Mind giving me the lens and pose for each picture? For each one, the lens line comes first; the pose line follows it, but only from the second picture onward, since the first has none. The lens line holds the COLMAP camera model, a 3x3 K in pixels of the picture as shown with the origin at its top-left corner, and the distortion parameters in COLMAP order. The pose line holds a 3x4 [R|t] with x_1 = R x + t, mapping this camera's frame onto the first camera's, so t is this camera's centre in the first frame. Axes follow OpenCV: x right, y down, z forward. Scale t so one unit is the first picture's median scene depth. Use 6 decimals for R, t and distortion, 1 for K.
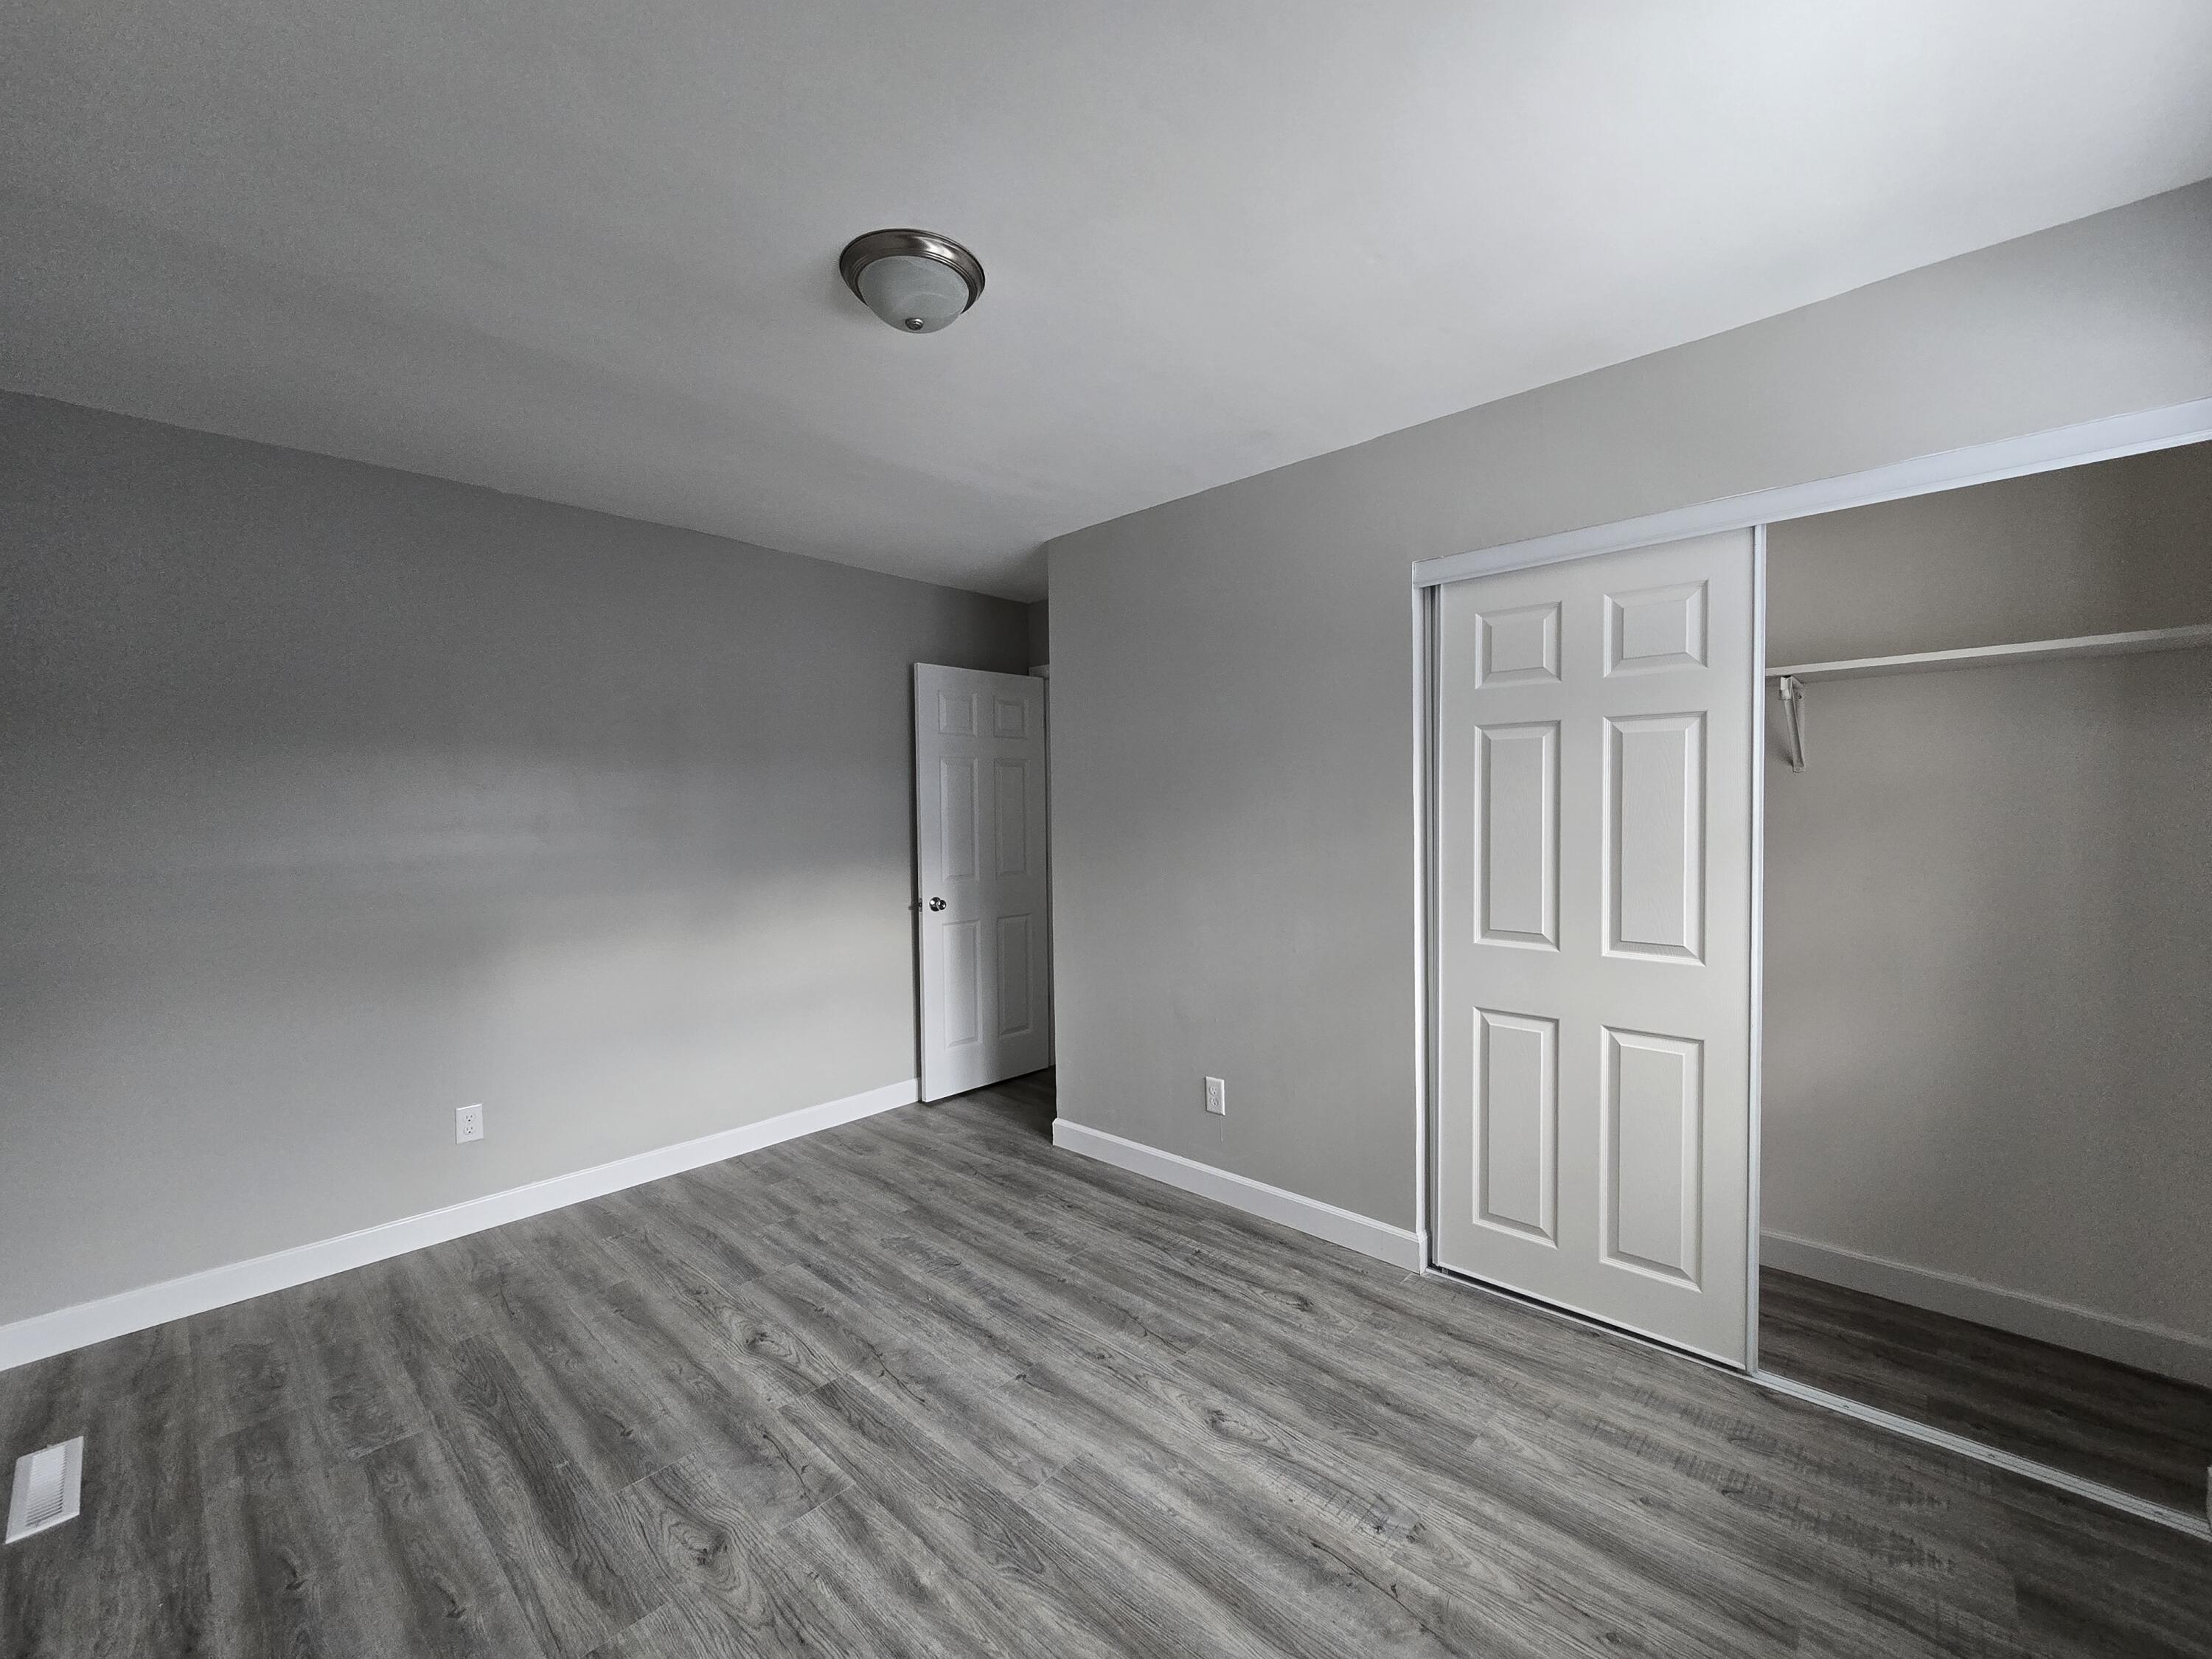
lens RADIAL K [[902.3, 0, 1110.5], [0, 902.3, 820.8], [0, 0, 1]] dist [-0.000268, 0.000516]
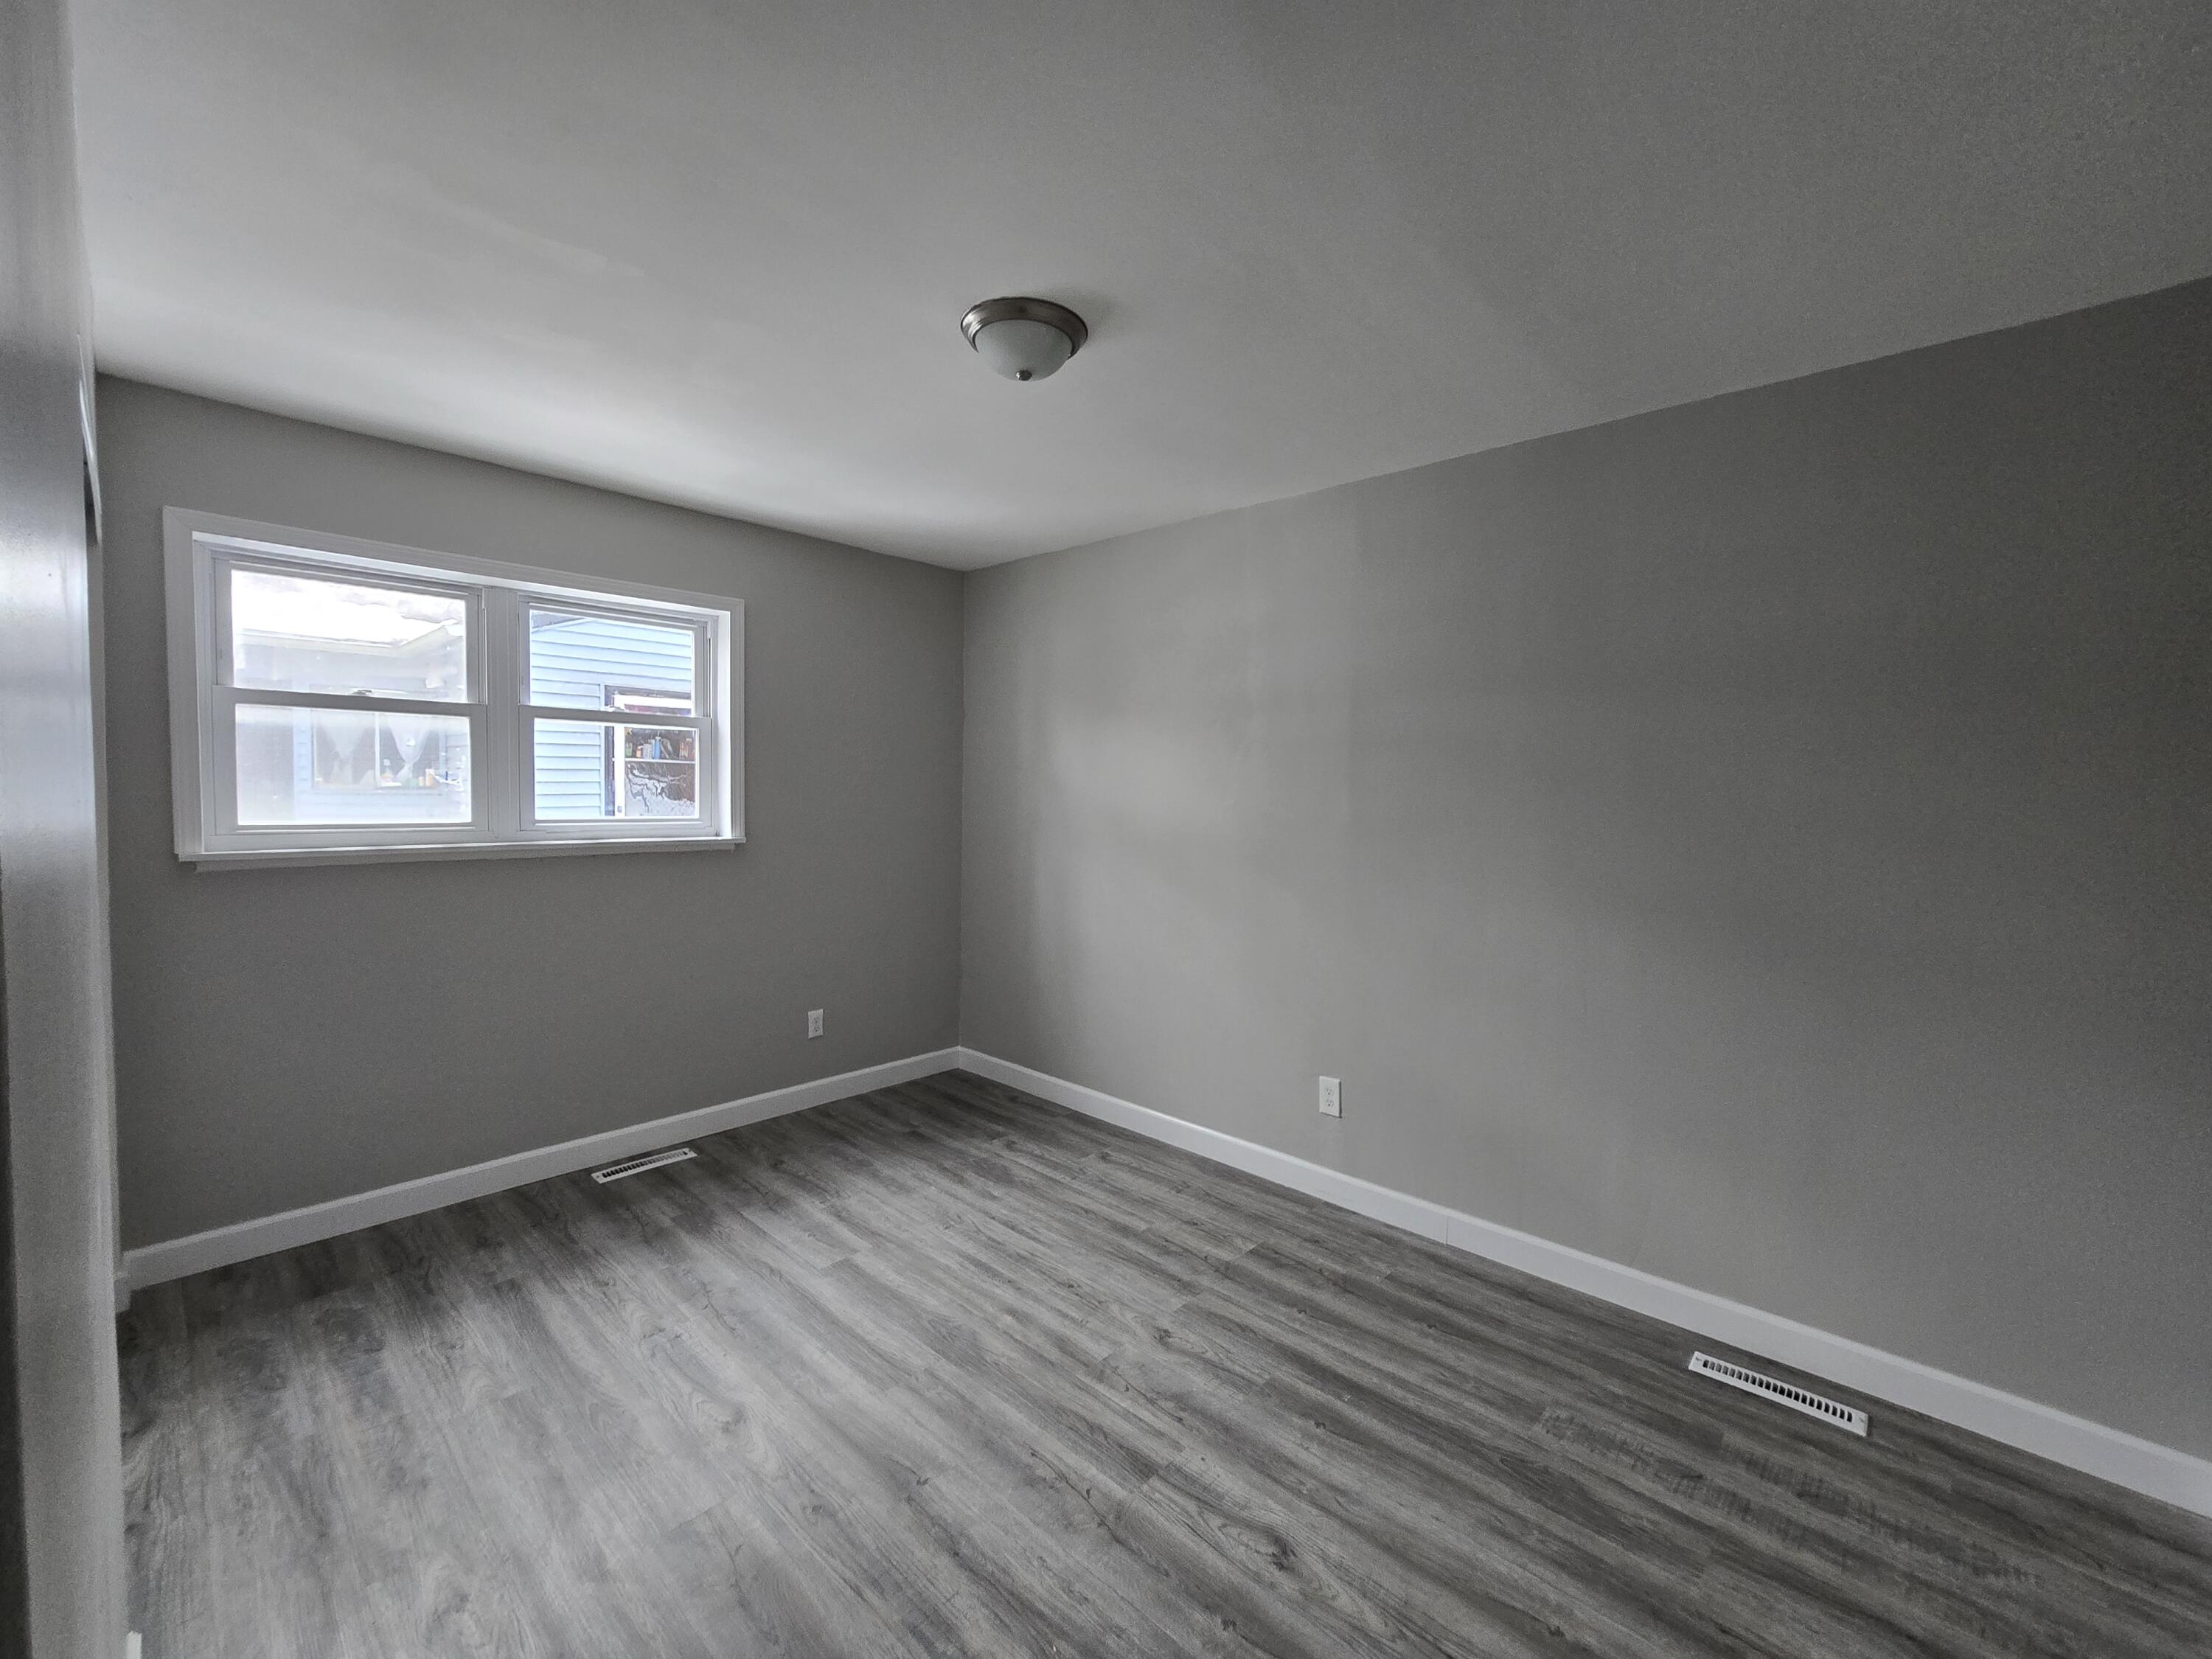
lens RADIAL K [[914.6, 0, 1108.3], [0, 914.6, 819.6], [0, 0, 1]] dist [-0.001468, -0.000487]
pose [[-0.999998, -0.001830, 0.001176, -0.277017], [-0.001771, 0.998816, 0.048617, -0.046138], [-0.001264, 0.048615, -0.998817, 1.850113]]
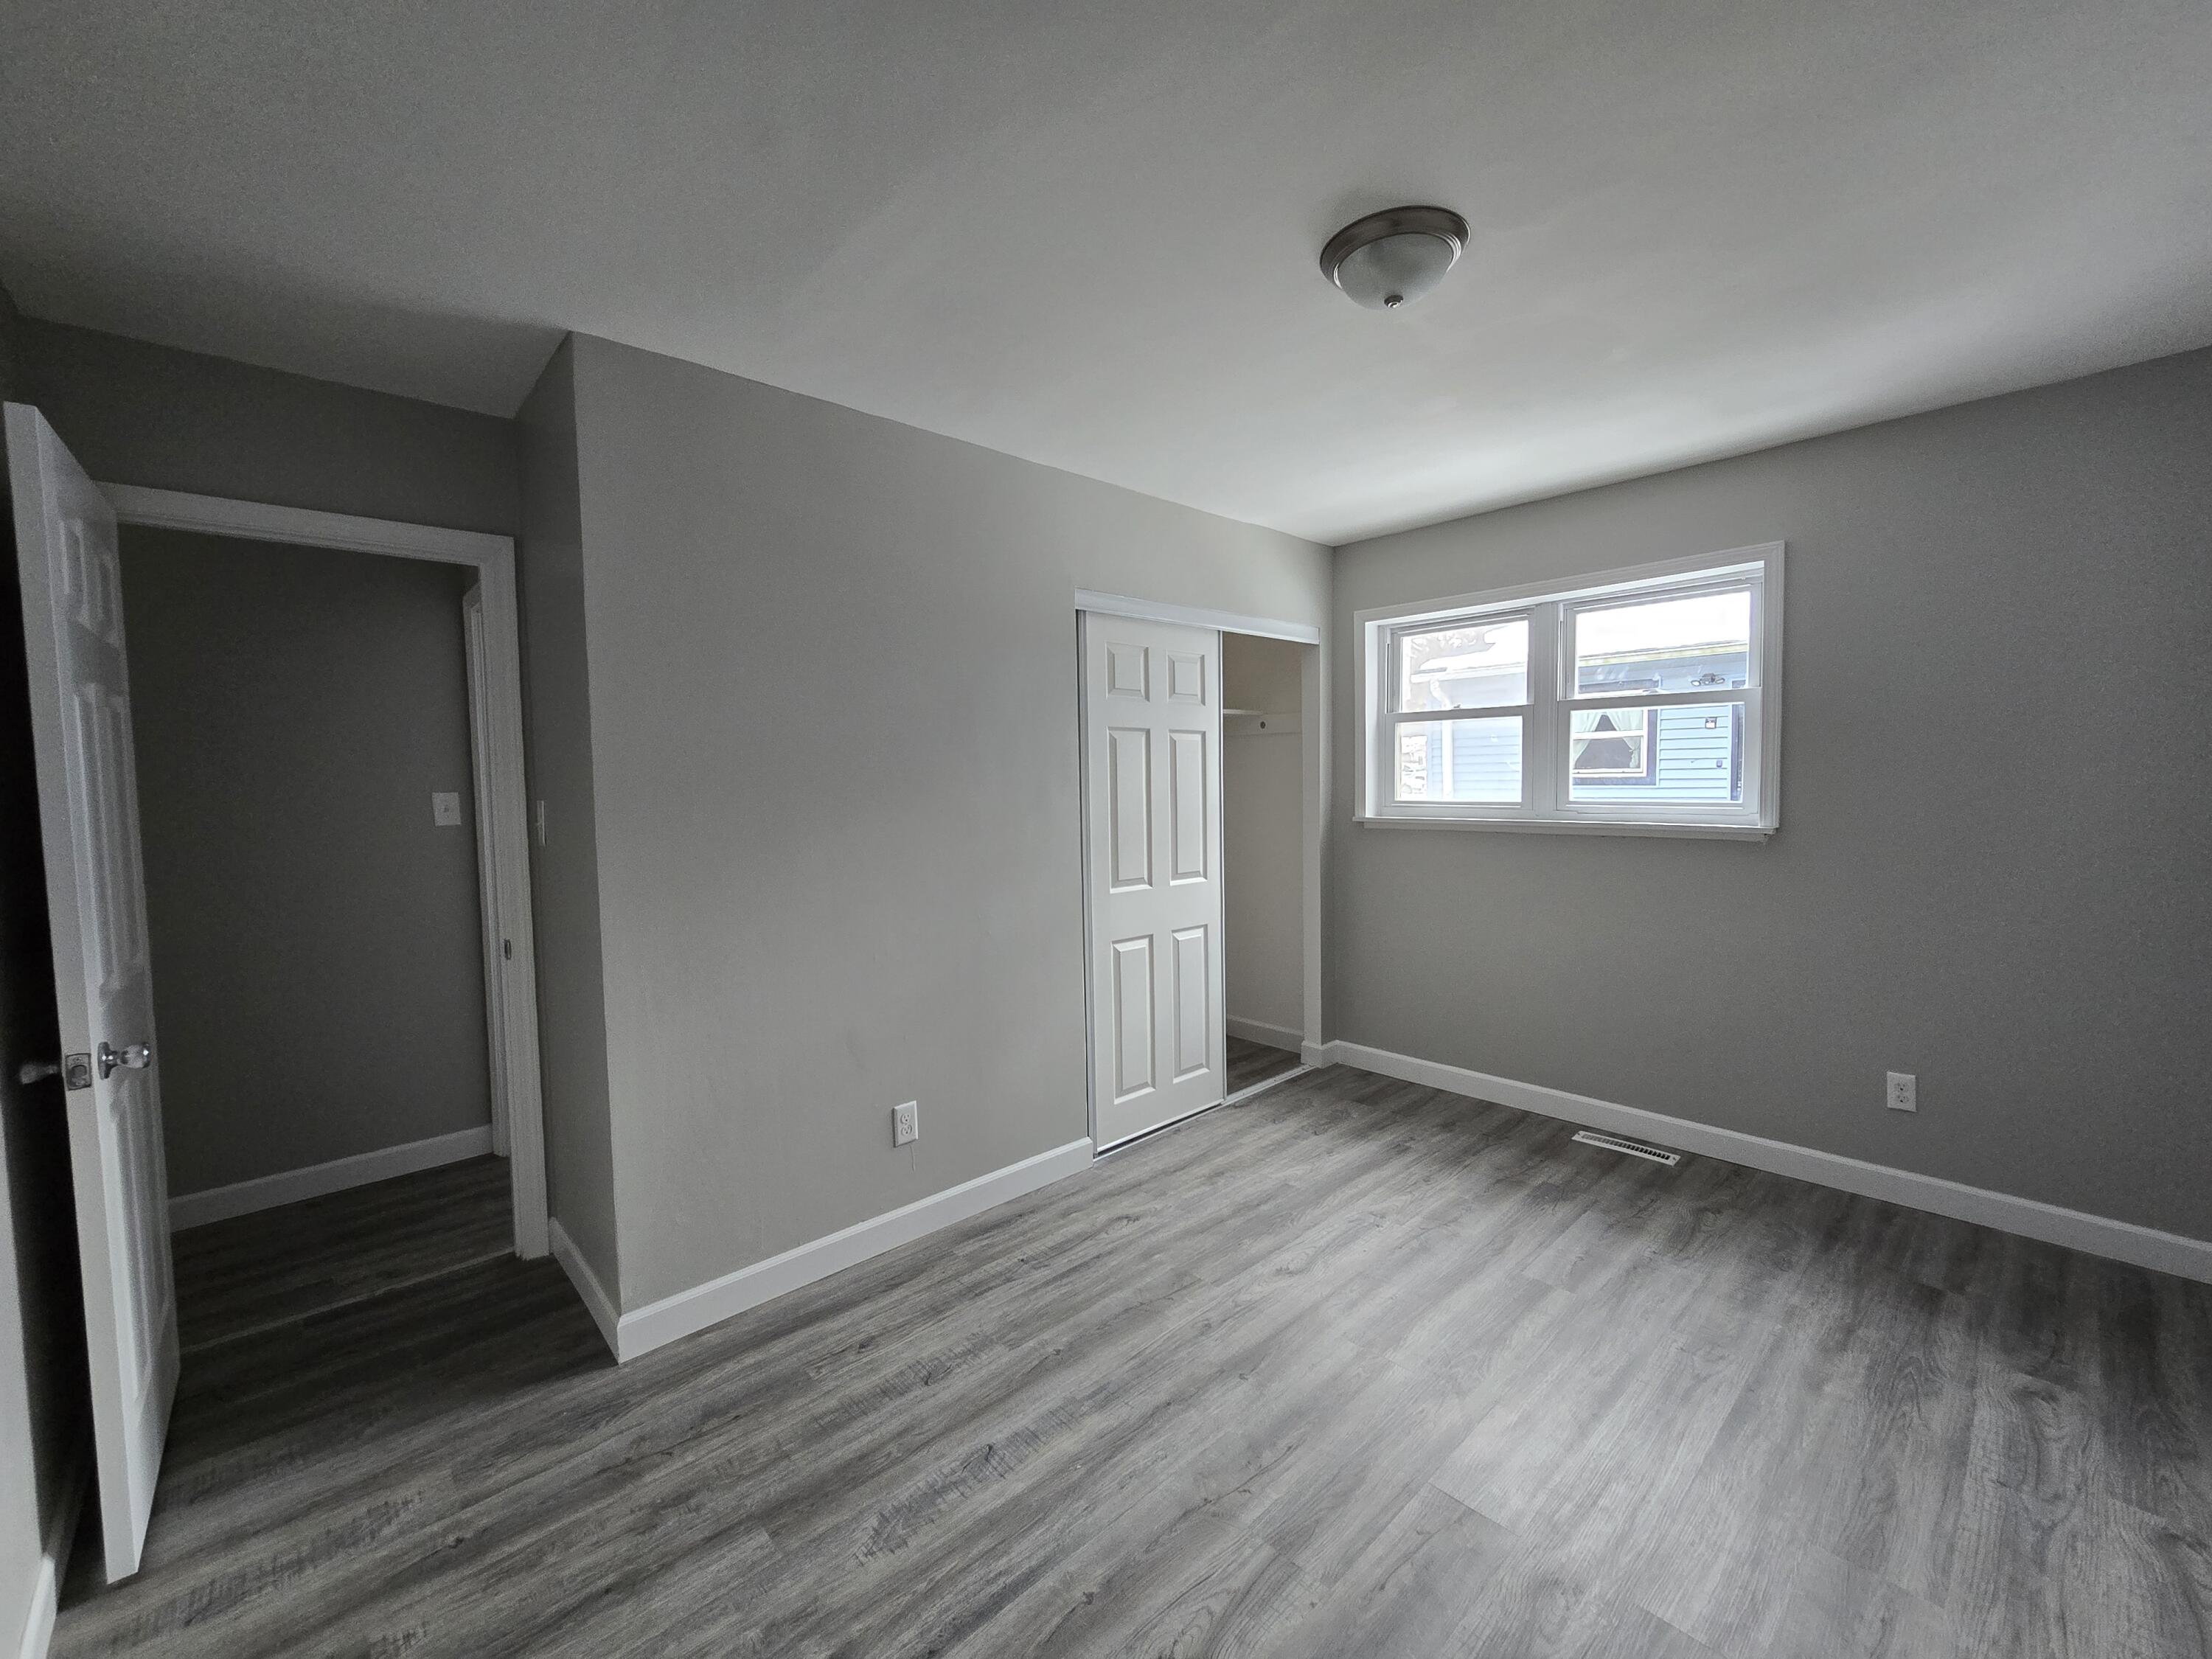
lens RADIAL K [[902.3, 0, 1110.5], [0, 902.3, 820.8], [0, 0, 1]] dist [-0.000268, 0.000516]
pose [[0.069354, -0.039559, 0.996807, -1.068966], [0.029284, 0.998864, 0.037603, -0.022651], [-0.997162, 0.026582, 0.070433, 1.072026]]
